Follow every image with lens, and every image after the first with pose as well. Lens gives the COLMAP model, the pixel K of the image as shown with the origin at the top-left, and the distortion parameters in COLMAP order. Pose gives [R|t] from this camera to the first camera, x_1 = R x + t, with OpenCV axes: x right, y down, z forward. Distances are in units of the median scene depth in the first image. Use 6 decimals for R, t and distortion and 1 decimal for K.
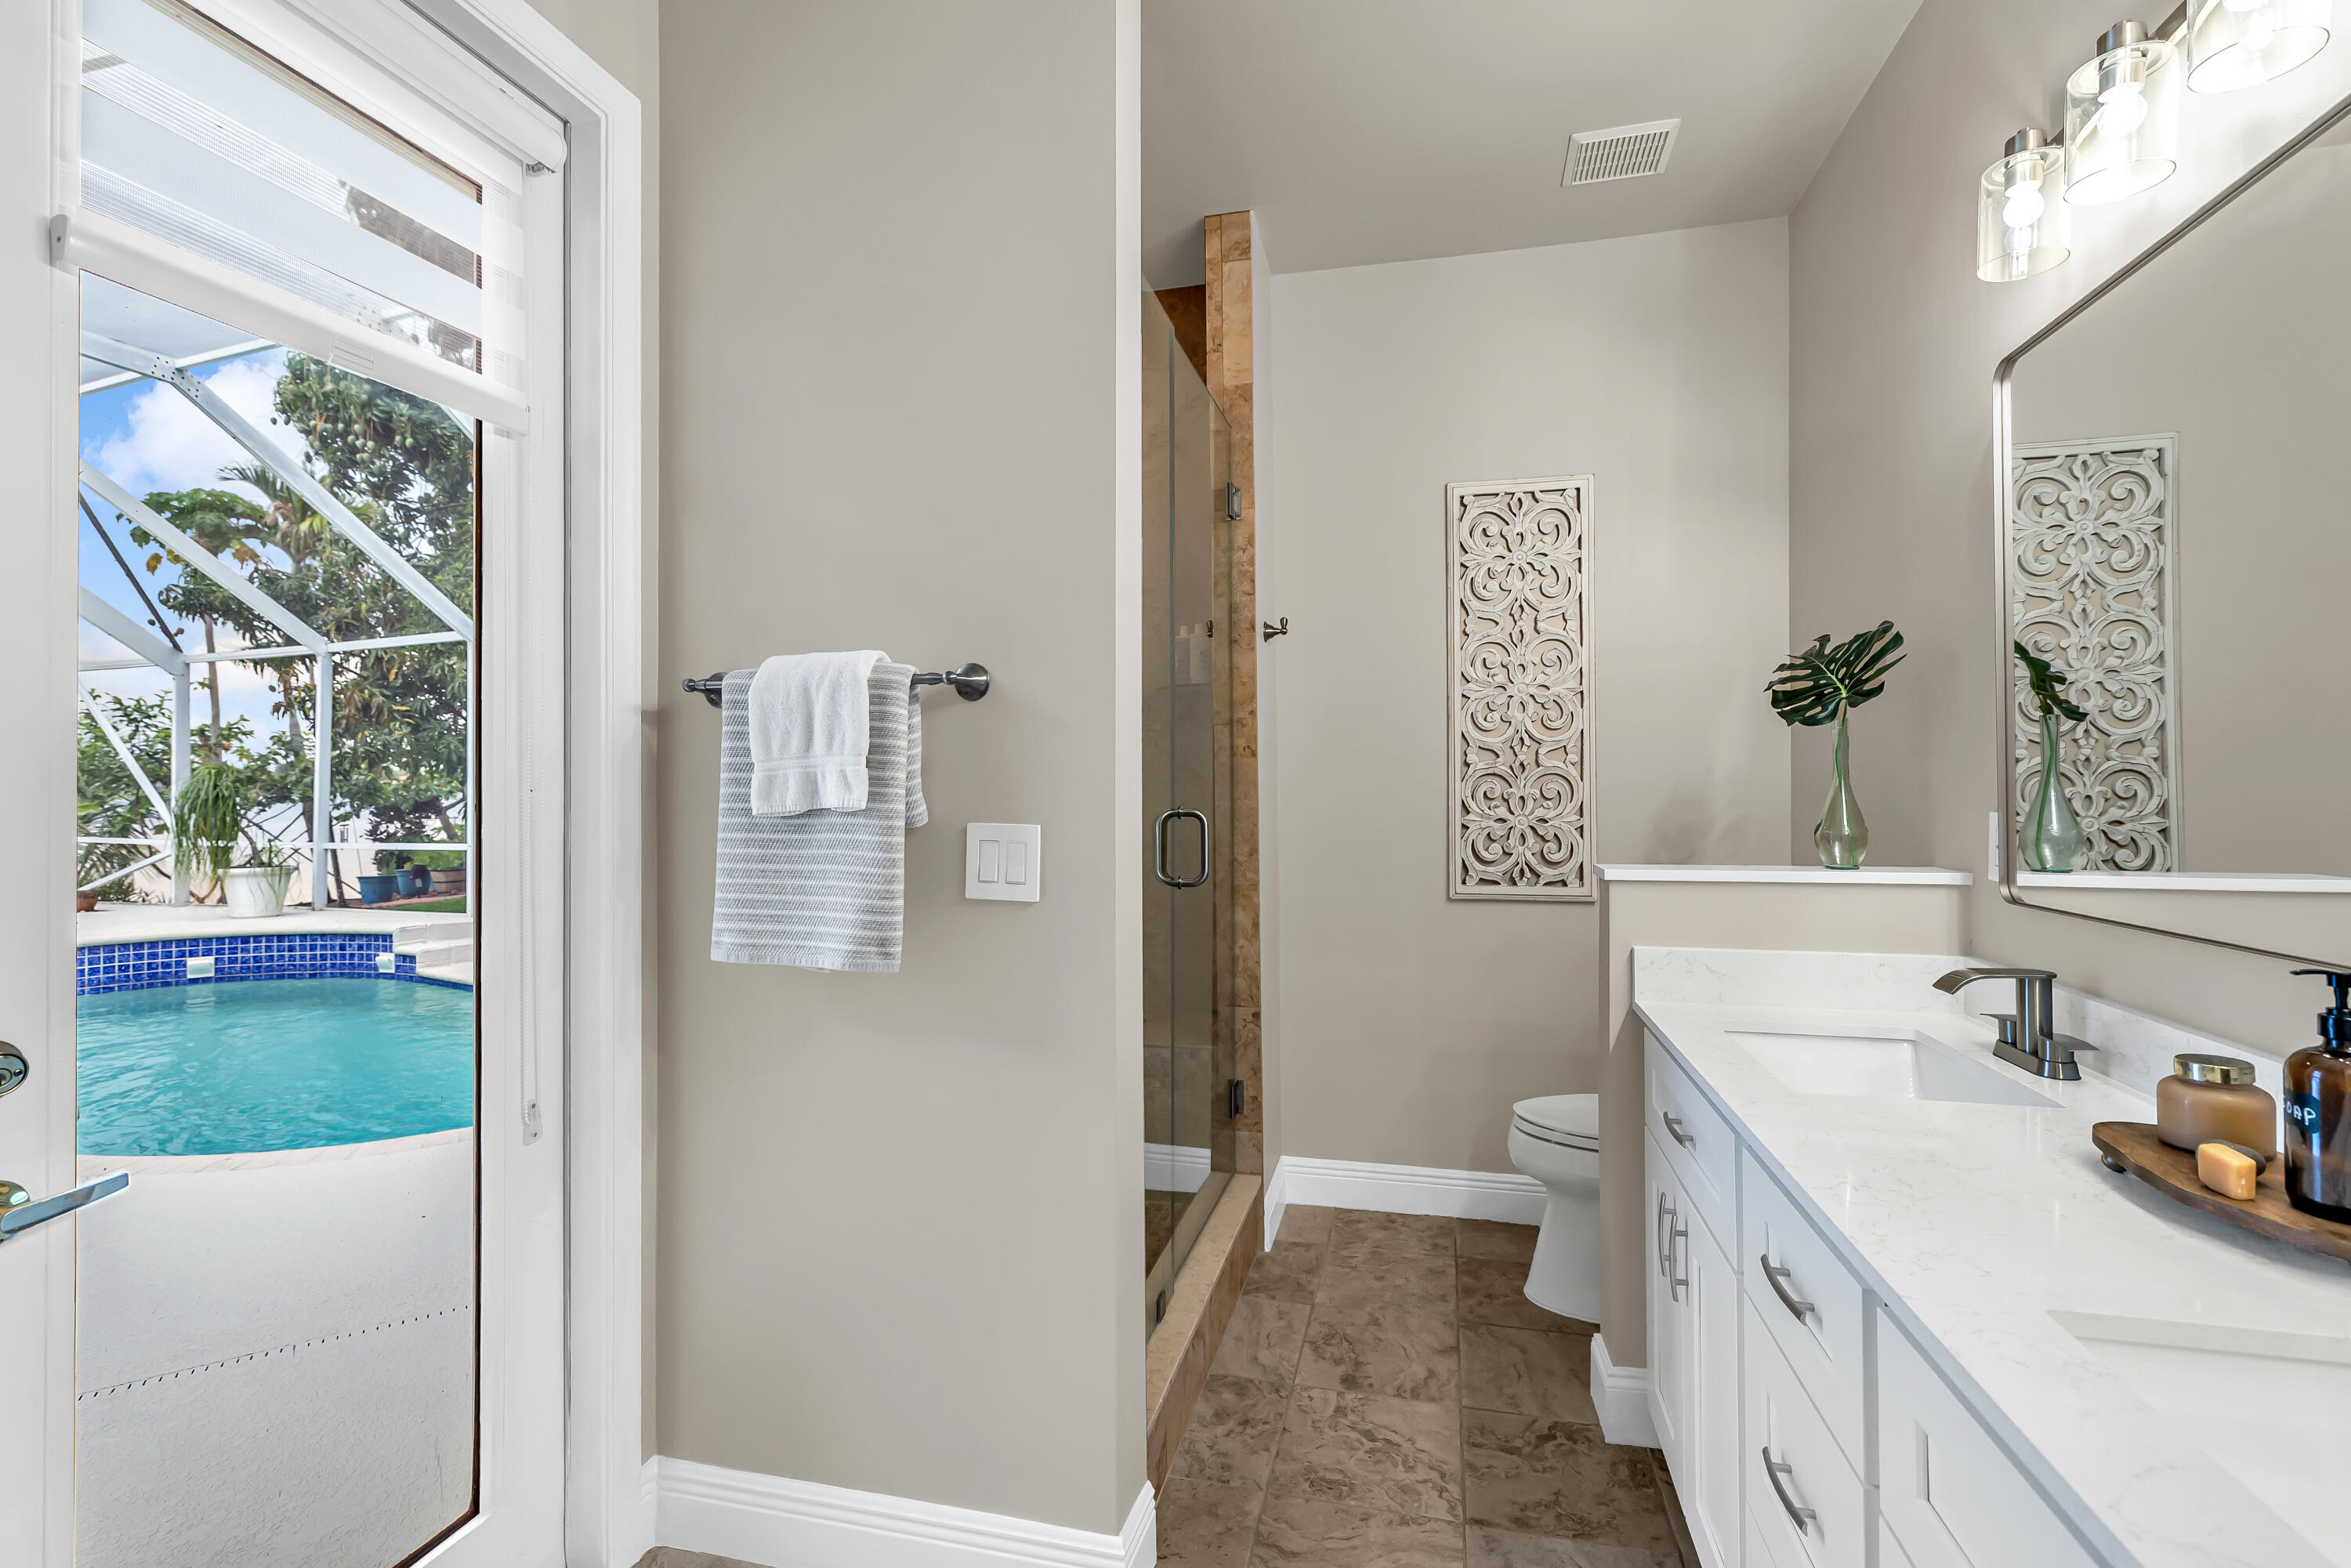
lens RADIAL K [[1045.0, 0, 1175.8], [0, 1045.0, 777.3], [0, 0, 1]] dist [0.006266, -0.000114]
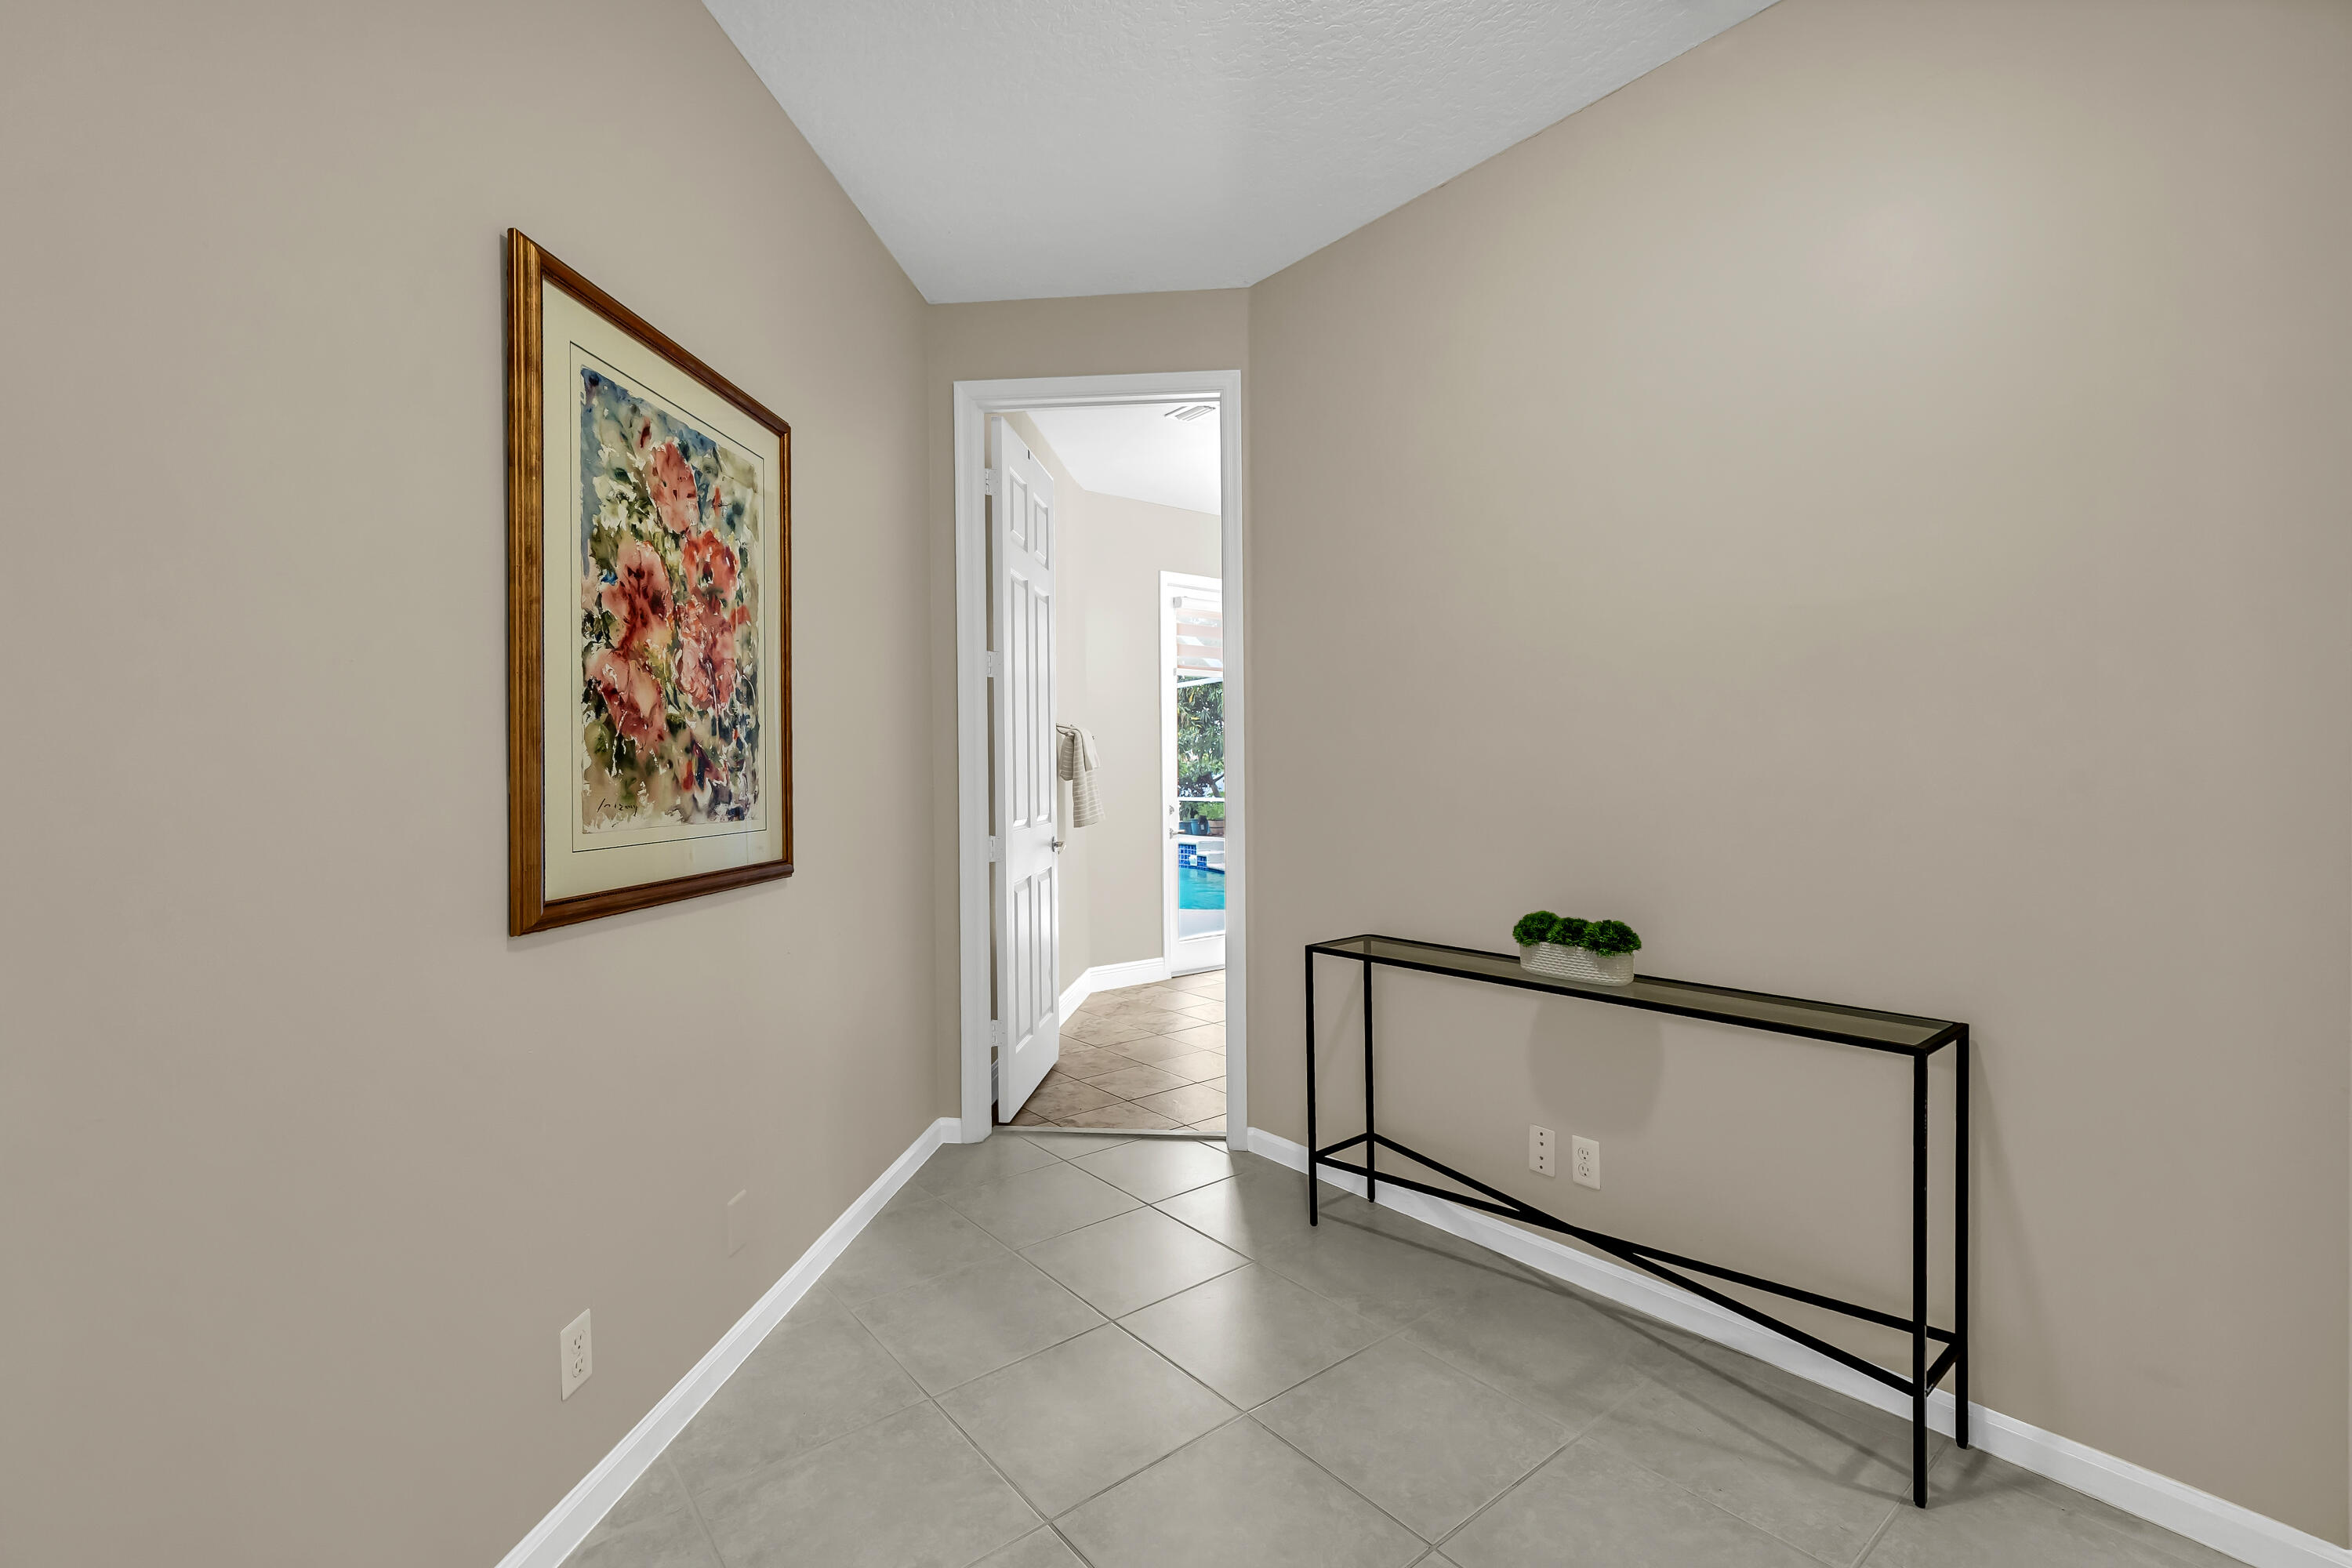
lens RADIAL K [[1045.5, 0, 1176.3], [0, 1045.5, 777.3], [0, 0, 1]] dist [0.006266, -0.000114]
pose [[0.802147, 0.002824, -0.597121, 0.224337], [0.008263, 0.999841, 0.015828, 0.001114], [0.597070, -0.017630, 0.801995, -0.342560]]
